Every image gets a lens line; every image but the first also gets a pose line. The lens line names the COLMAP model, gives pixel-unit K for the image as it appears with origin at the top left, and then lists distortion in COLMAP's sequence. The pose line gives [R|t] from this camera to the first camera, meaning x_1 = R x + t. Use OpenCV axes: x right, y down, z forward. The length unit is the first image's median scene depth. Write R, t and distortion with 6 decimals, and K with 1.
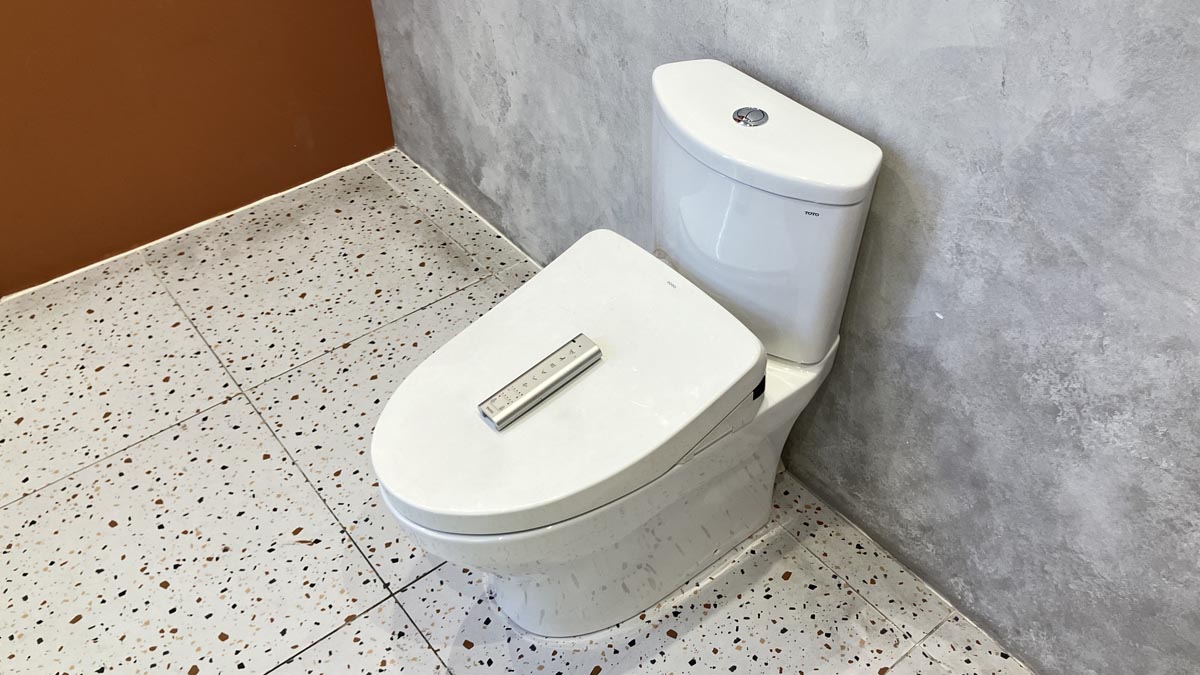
lens RADIAL K [[985.8, 0, 601.2], [0, 985.8, 335.0], [0, 0, 1]] dist [0.006927, 0.012198]
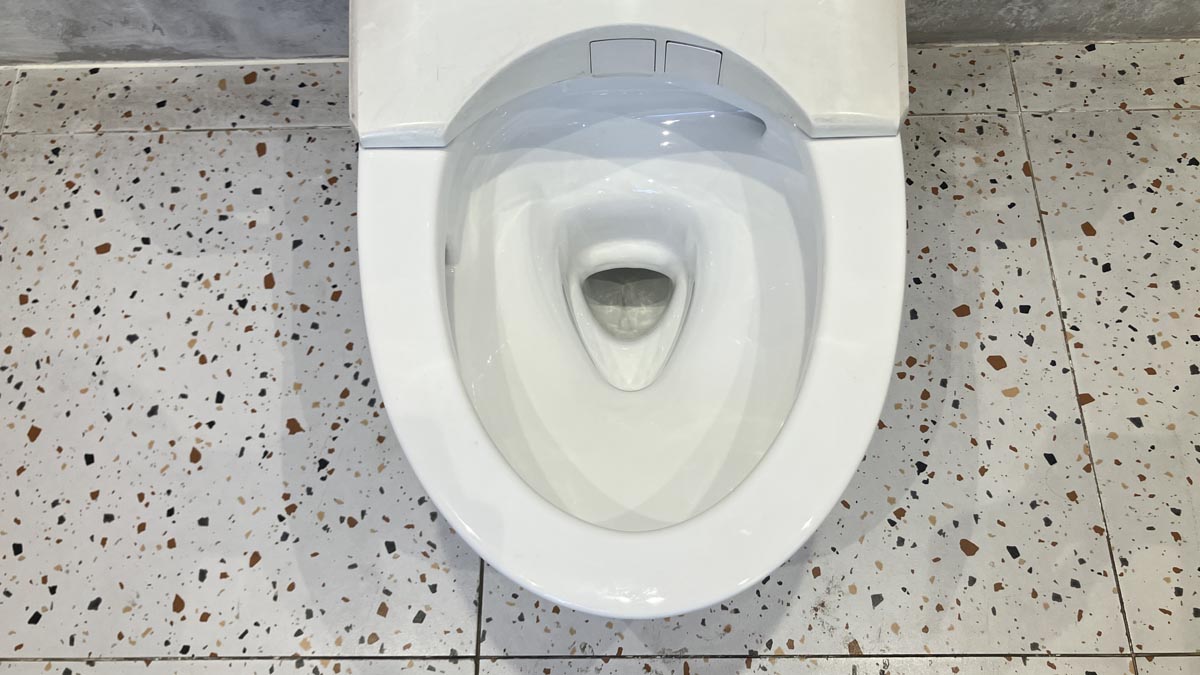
lens RADIAL K [[1000.0, 0, 590.5], [0, 1000.0, 338.2], [0, 0, 1]] dist [-0.001854, 0.025493]
pose [[0.623263, -0.720758, 0.303401, -0.221081], [0.549614, 0.679722, 0.485697, -0.106588], [-0.556298, -0.135963, 0.819784, 0.540097]]
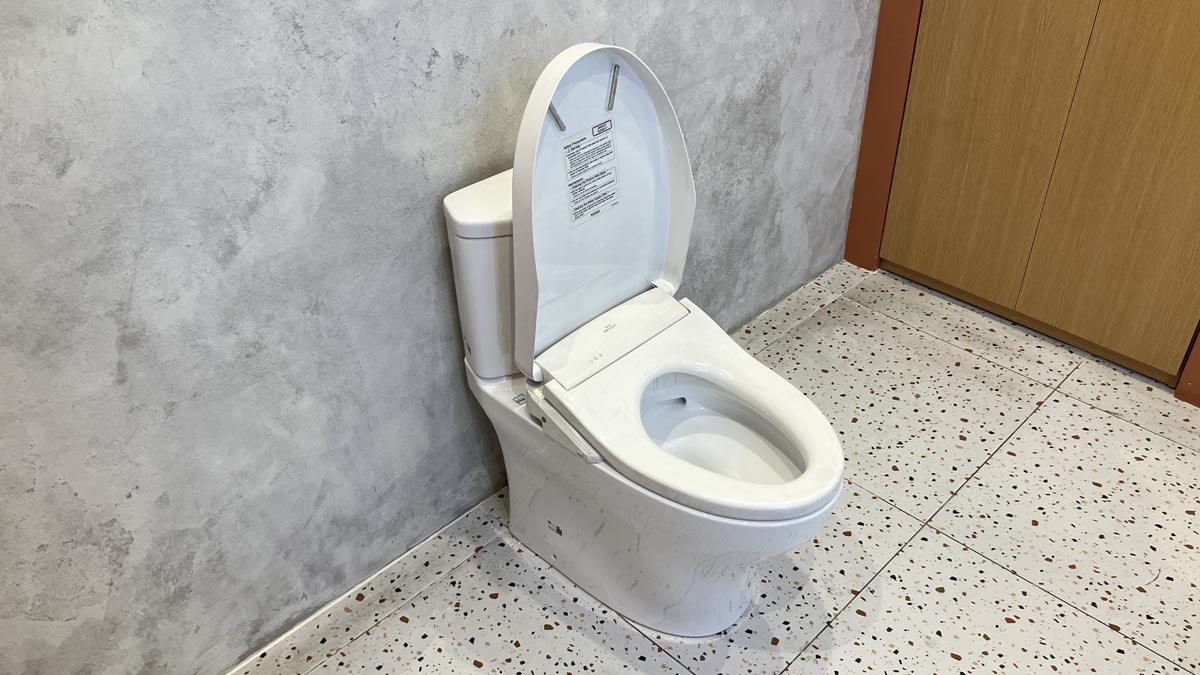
lens RADIAL K [[988.3, 0, 598.7], [0, 988.3, 348.2], [0, 0, 1]] dist [0.073588, -0.128939]
pose [[-0.119473, -0.575509, 0.809022, -0.838910], [0.683442, 0.543391, 0.487476, -0.564419], [-0.720162, 0.611160, 0.328407, 0.560082]]
